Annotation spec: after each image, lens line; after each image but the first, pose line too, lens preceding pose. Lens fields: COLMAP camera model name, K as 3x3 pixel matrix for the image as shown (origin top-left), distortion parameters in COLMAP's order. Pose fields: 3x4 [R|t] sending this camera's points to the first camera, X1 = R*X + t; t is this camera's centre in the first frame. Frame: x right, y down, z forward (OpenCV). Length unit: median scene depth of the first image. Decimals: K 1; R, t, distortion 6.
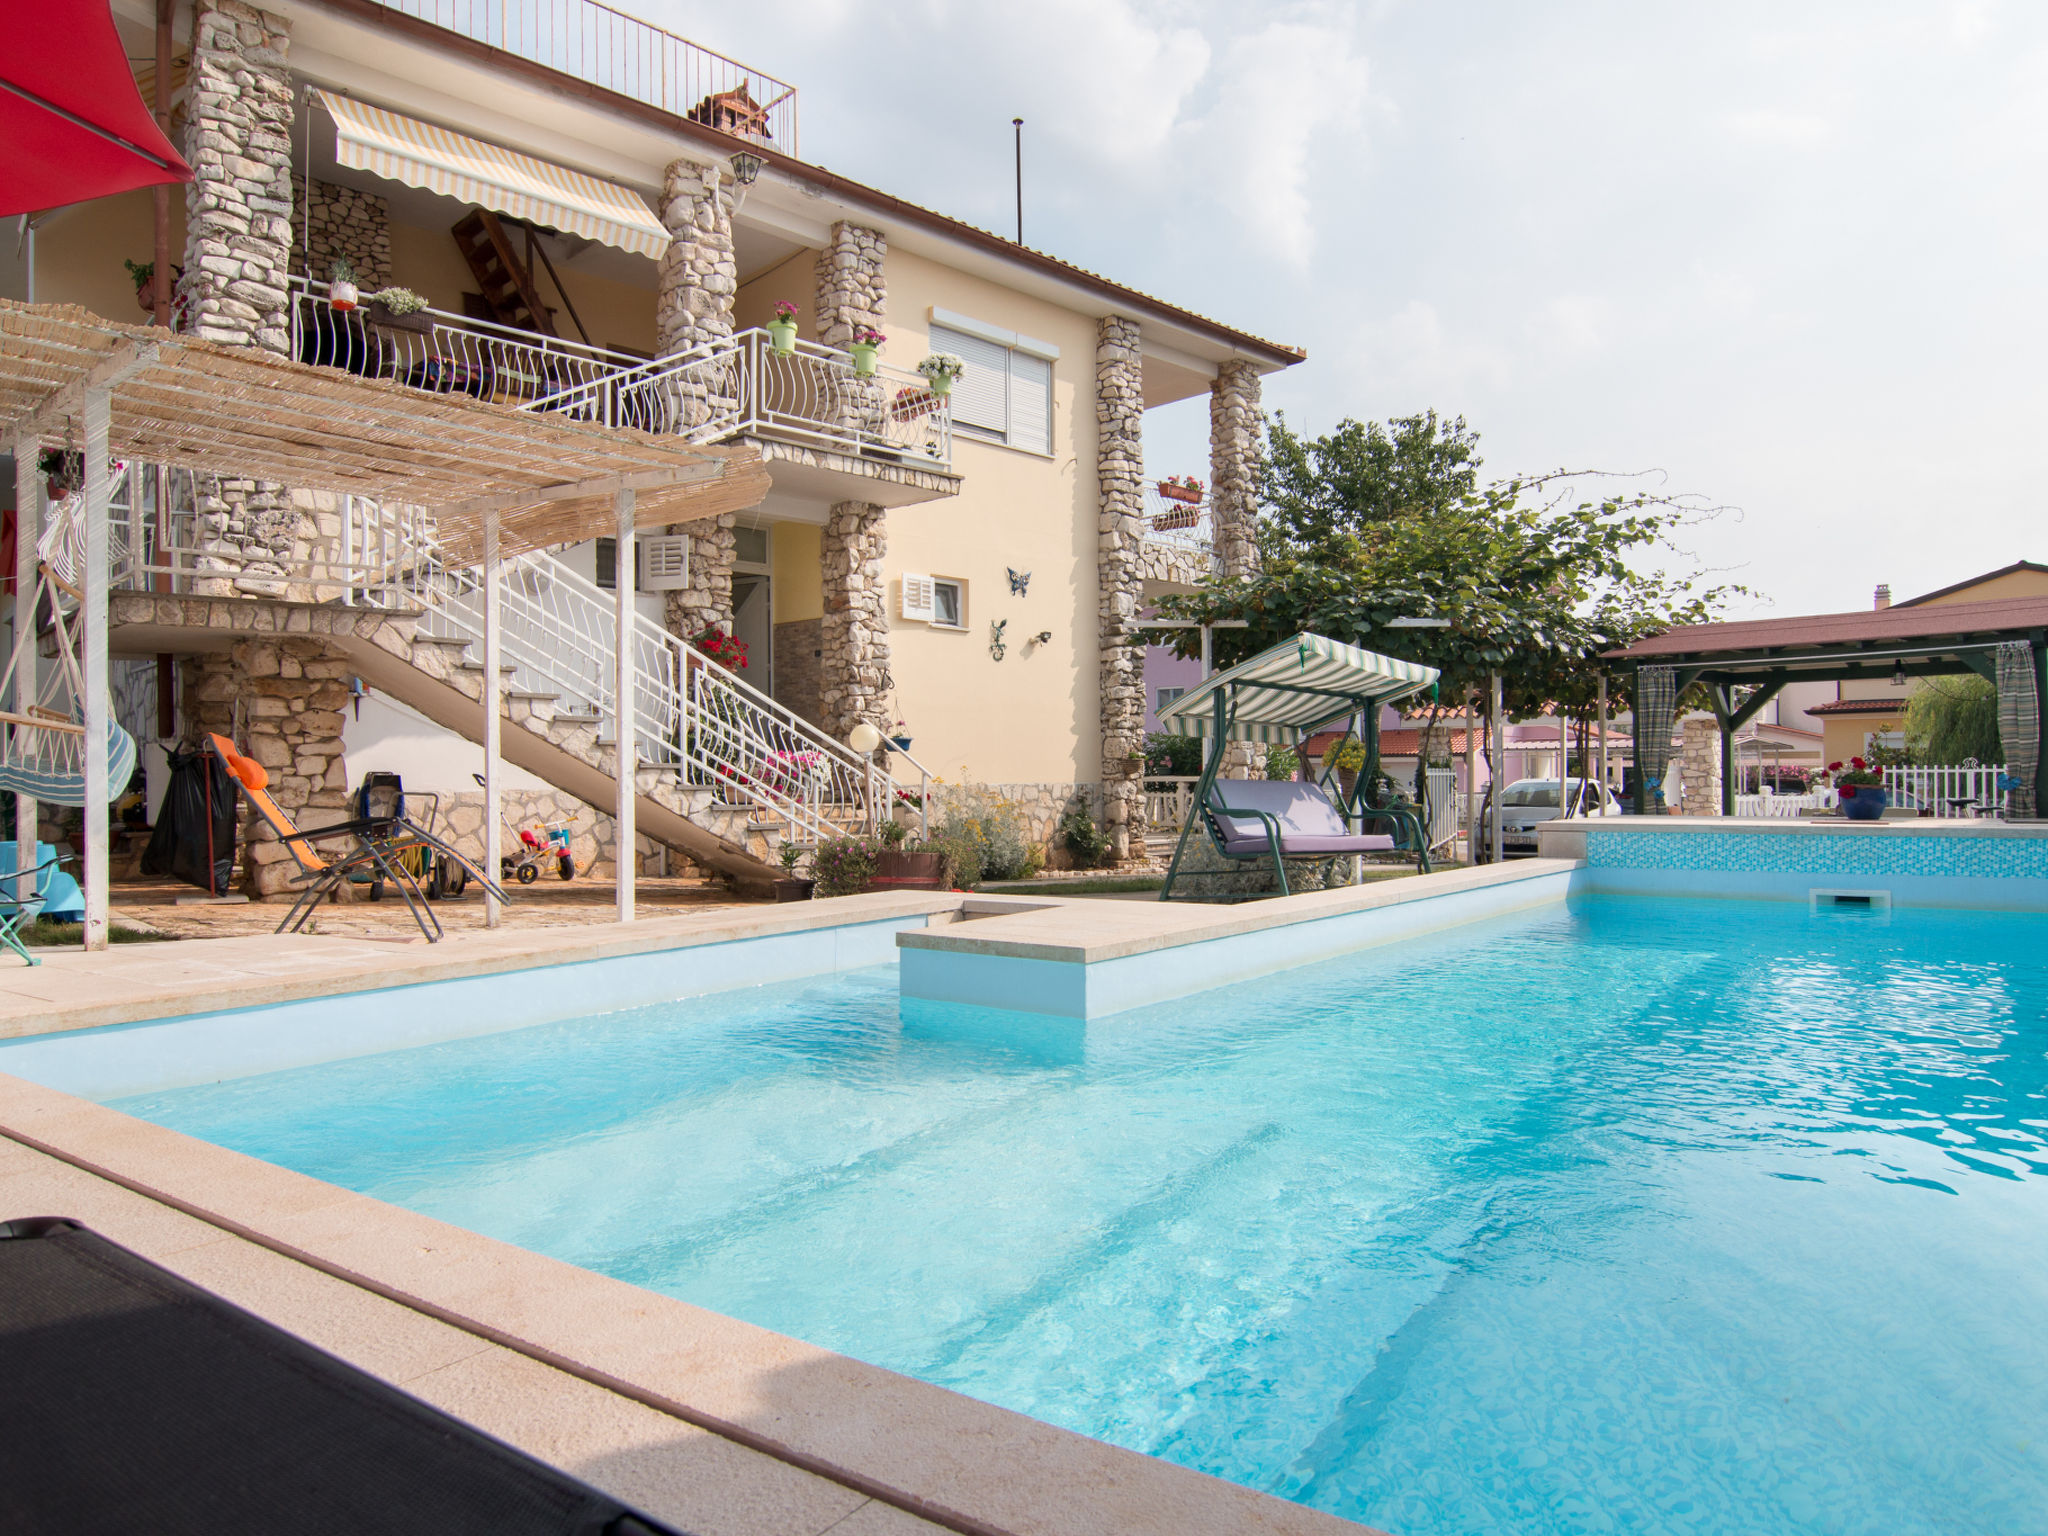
lens RADIAL K [[1288.5, 0, 1019.6], [0, 1288.5, 772.1], [0, 0, 1]] dist [-0.013897, -0.005386]
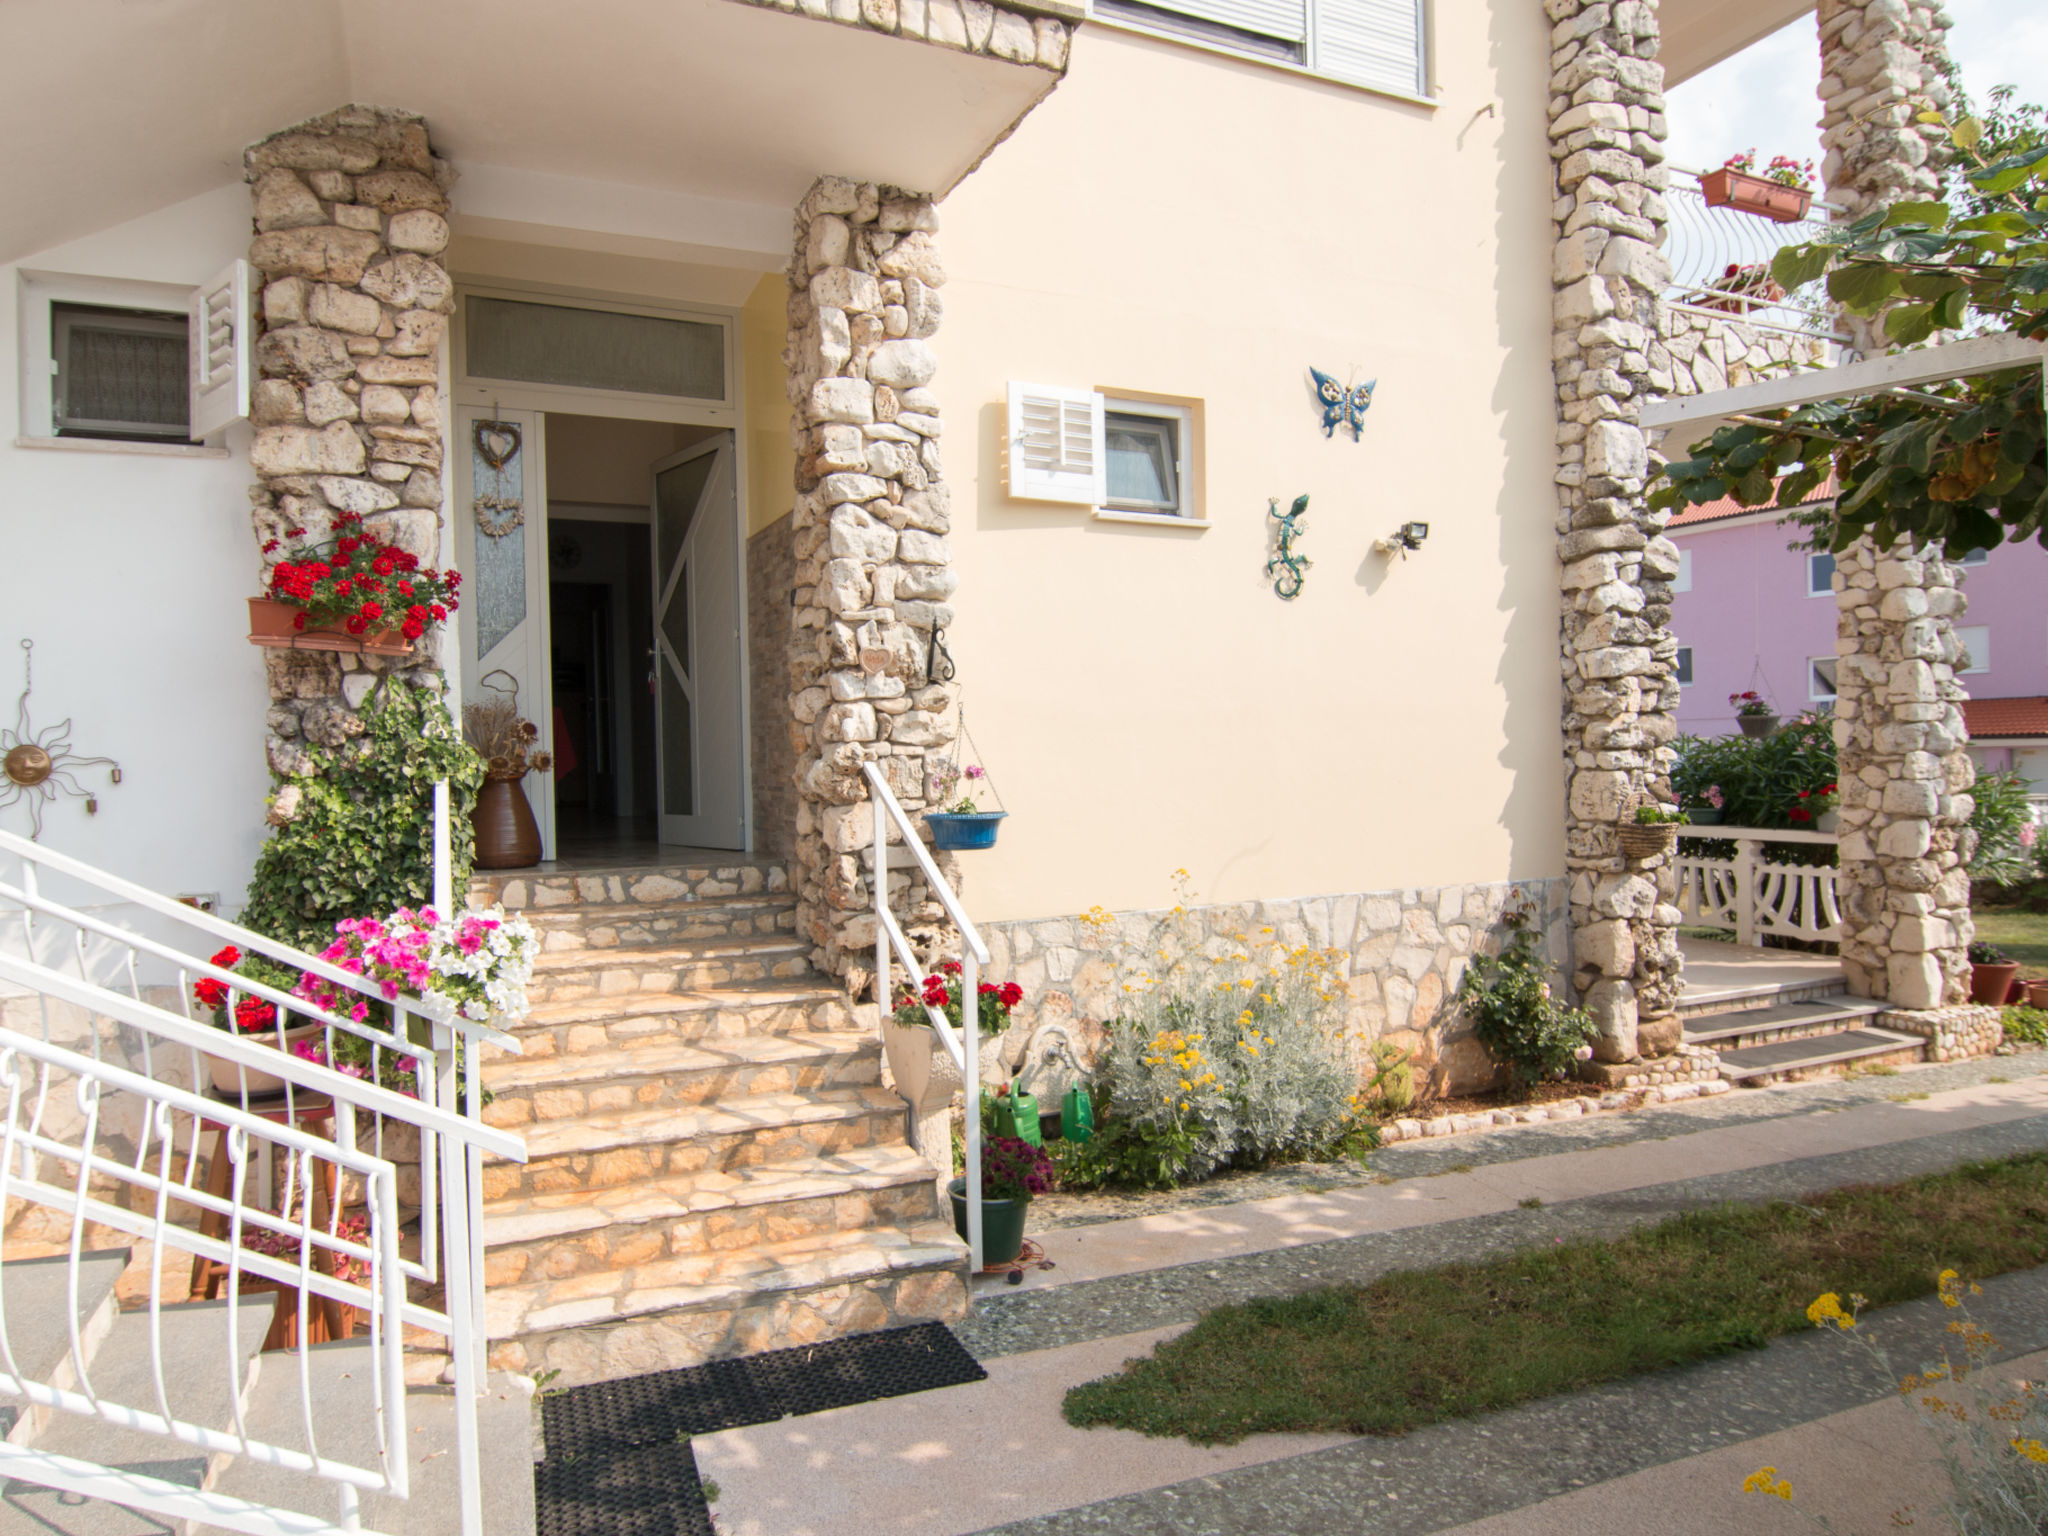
lens RADIAL K [[1288.5, 0, 1019.6], [0, 1288.5, 772.1], [0, 0, 1]] dist [-0.013897, -0.005386]
pose [[0.941173, -0.009248, -0.337800, 0.037805], [0.015959, 0.999726, 0.017095, -0.036853], [0.337549, -0.021480, 0.941063, 0.546511]]
